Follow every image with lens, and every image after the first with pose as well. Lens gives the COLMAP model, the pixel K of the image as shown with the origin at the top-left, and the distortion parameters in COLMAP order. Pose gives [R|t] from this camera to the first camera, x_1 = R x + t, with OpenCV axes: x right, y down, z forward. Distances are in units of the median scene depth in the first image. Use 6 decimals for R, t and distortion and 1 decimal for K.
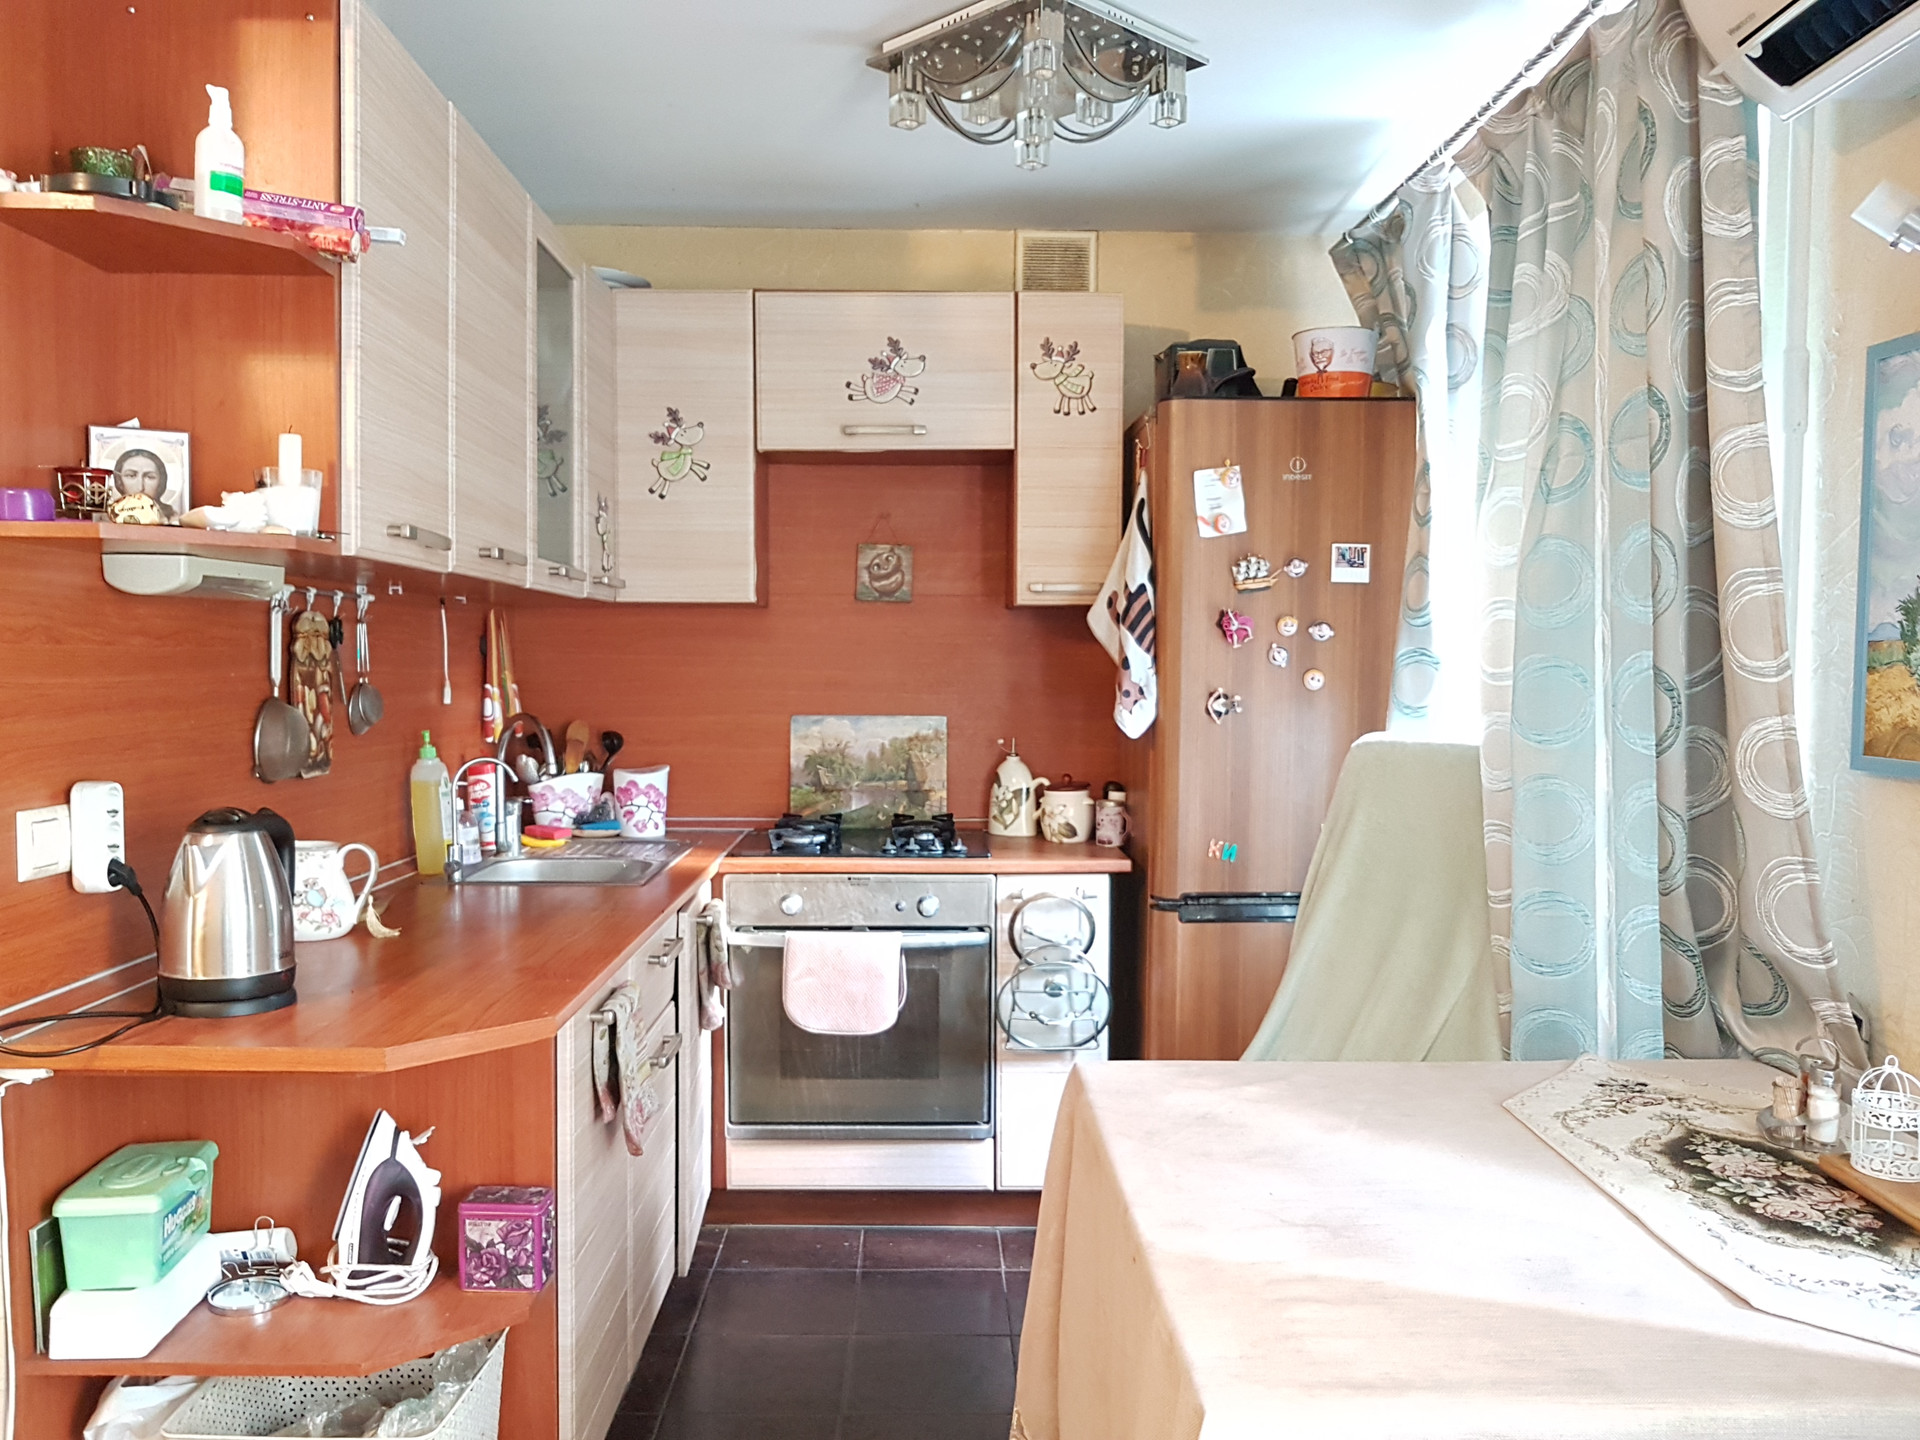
lens RADIAL K [[1528.9, 0, 918.2], [0, 1528.9, 755.3], [0, 0, 1]] dist [0.000122, -0.002488]
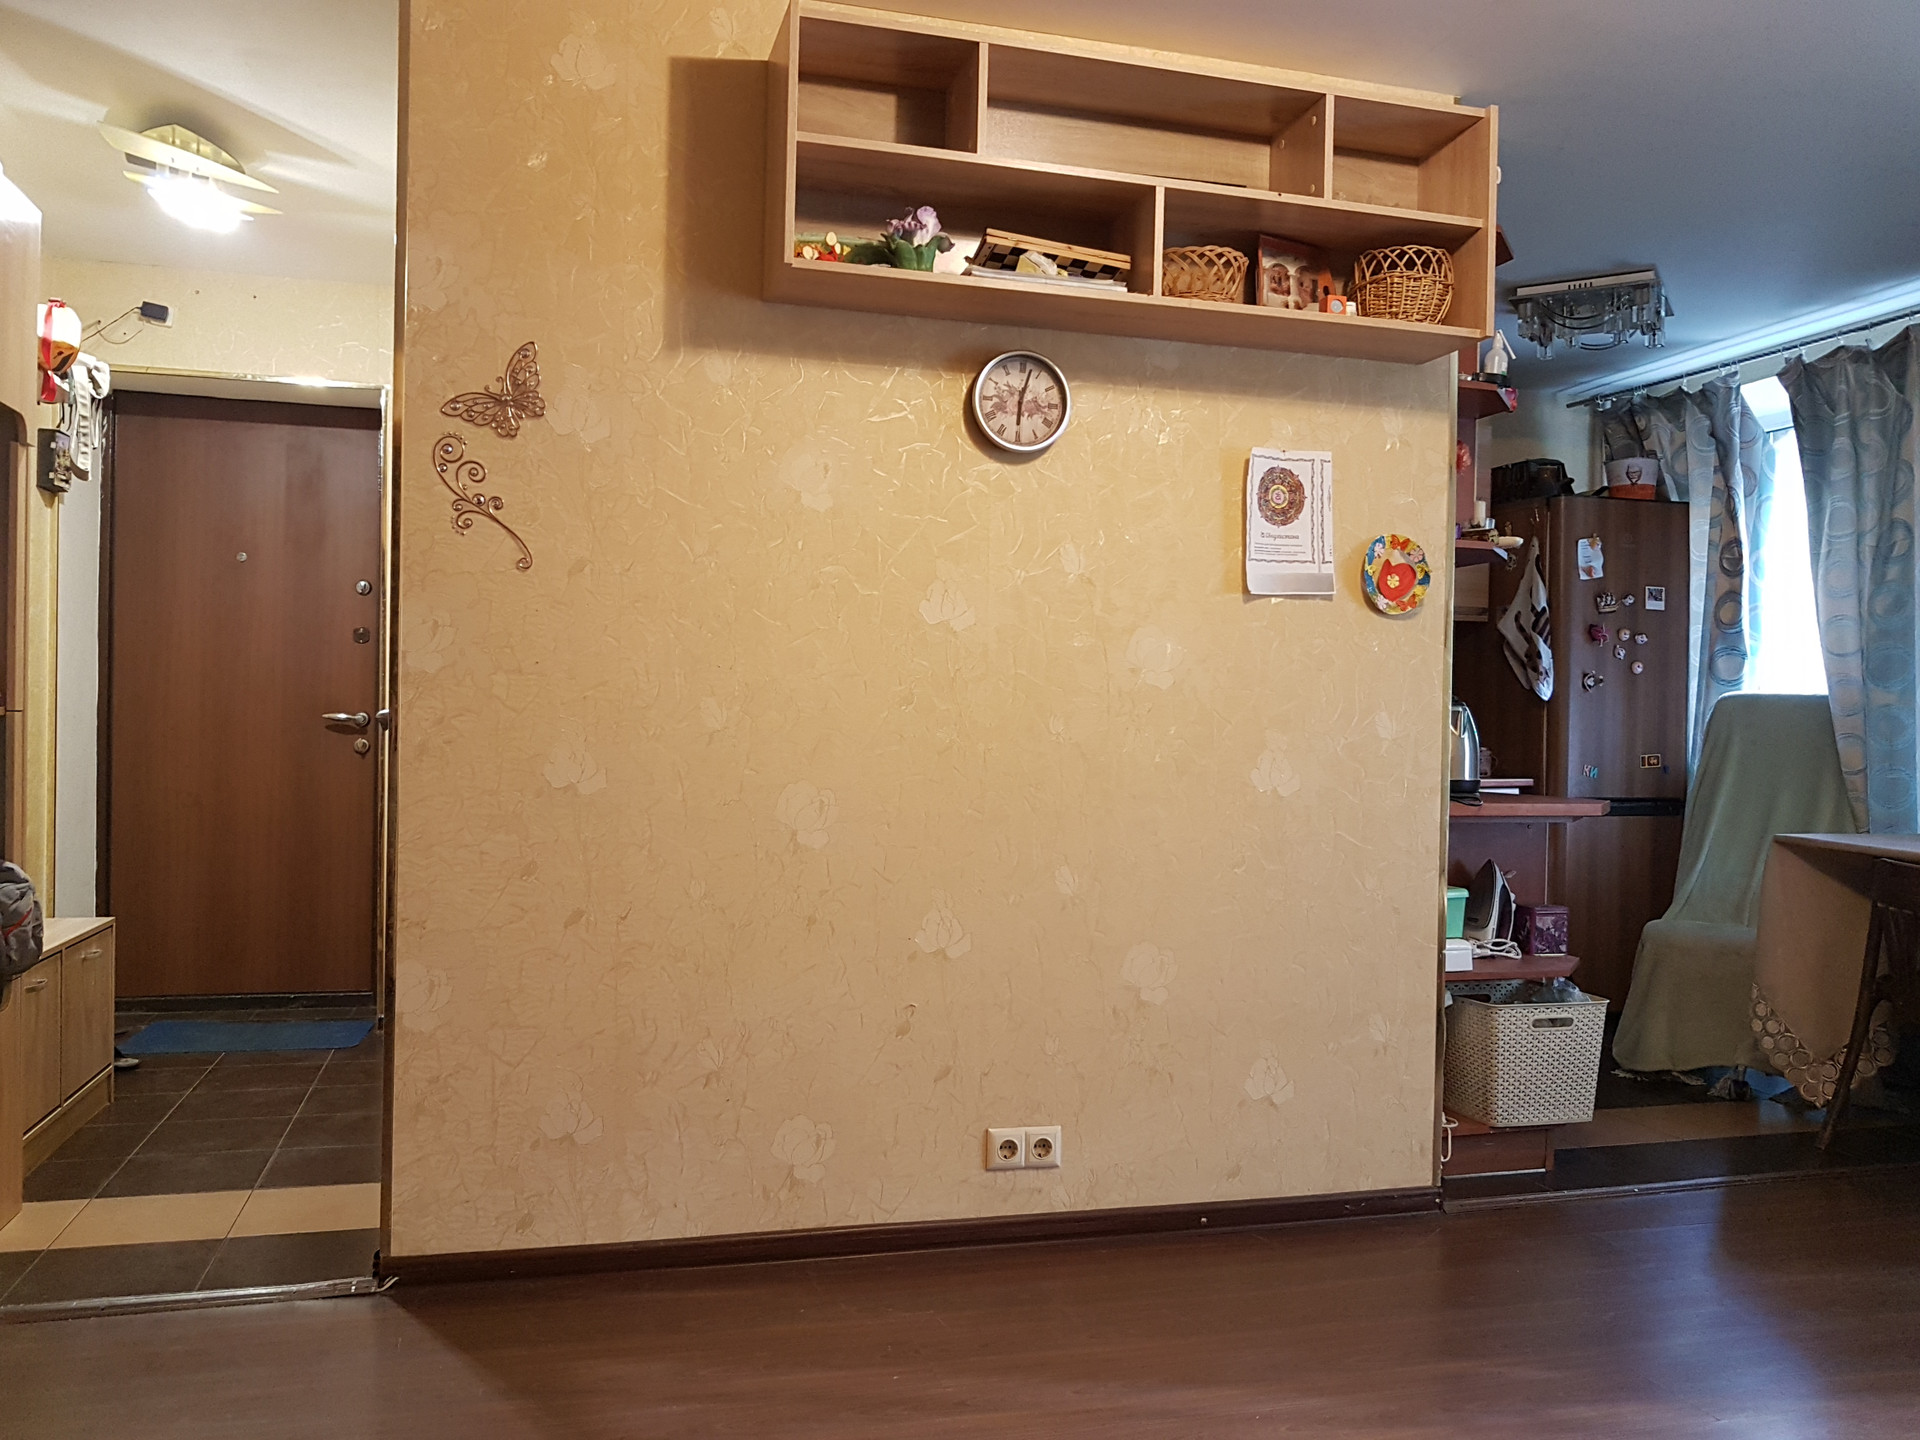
lens RADIAL K [[1499.6, 0, 918.8], [0, 1499.6, 729.6], [0, 0, 1]] dist [-0.016987, 0.008904]
pose [[0.966096, 0.008235, 0.258053, -0.924654], [0.005735, 0.998560, -0.053336, 0.101660], [-0.258121, 0.053008, 0.964657, -0.367563]]
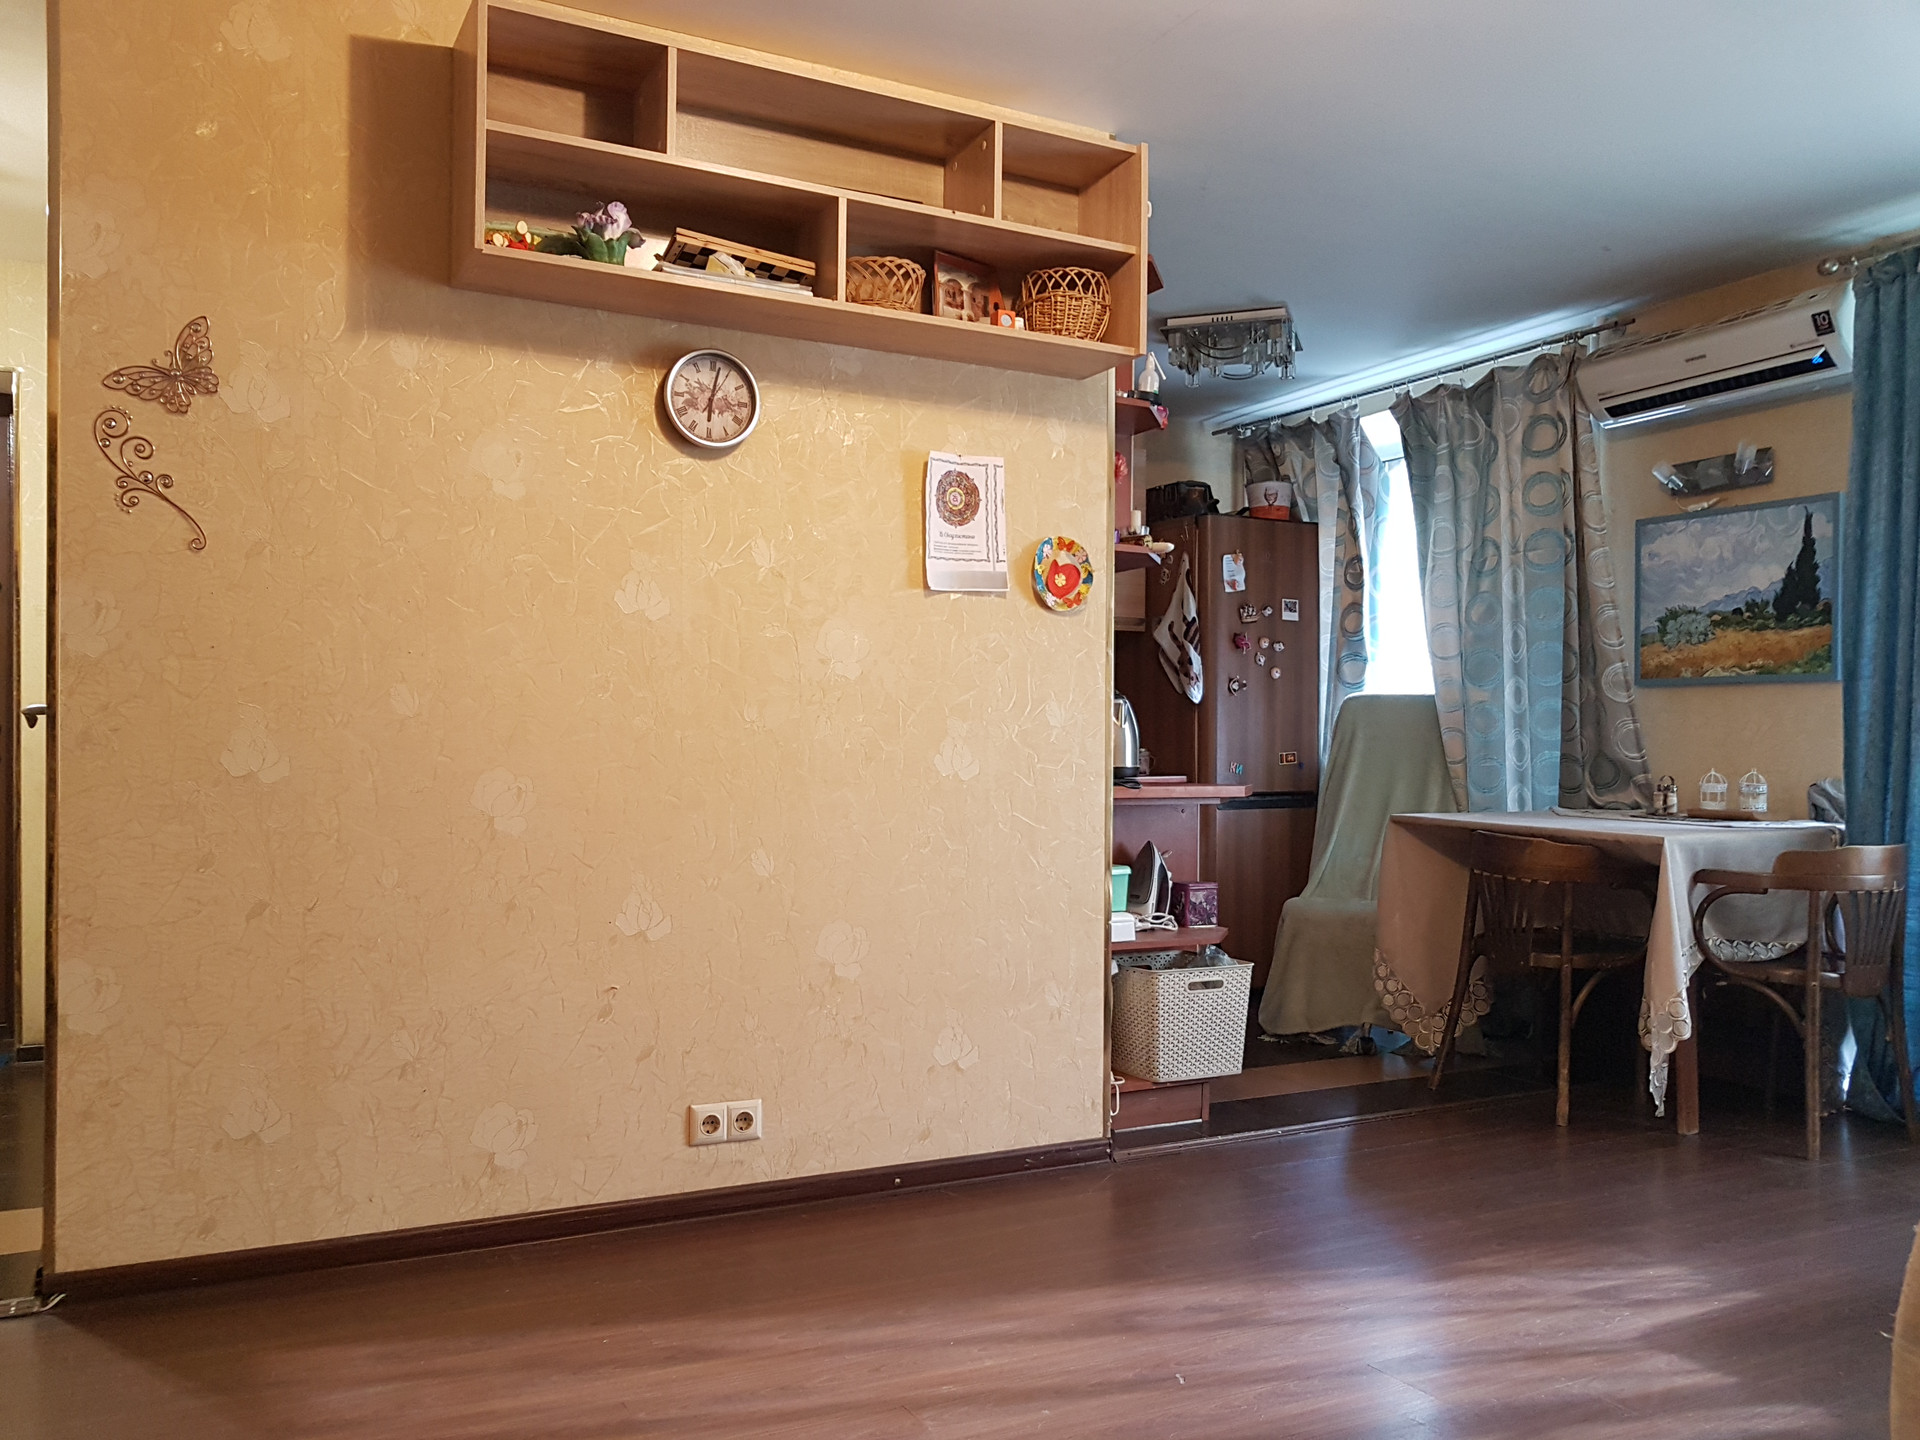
lens RADIAL K [[1528.9, 0, 918.2], [0, 1528.9, 755.3], [0, 0, 1]] dist [0.000122, -0.002488]
pose [[0.888976, -0.001899, 0.457950, -0.957084], [0.030463, 0.998022, -0.054995, 0.136048], [-0.456939, 0.062840, 0.887275, -0.412549]]
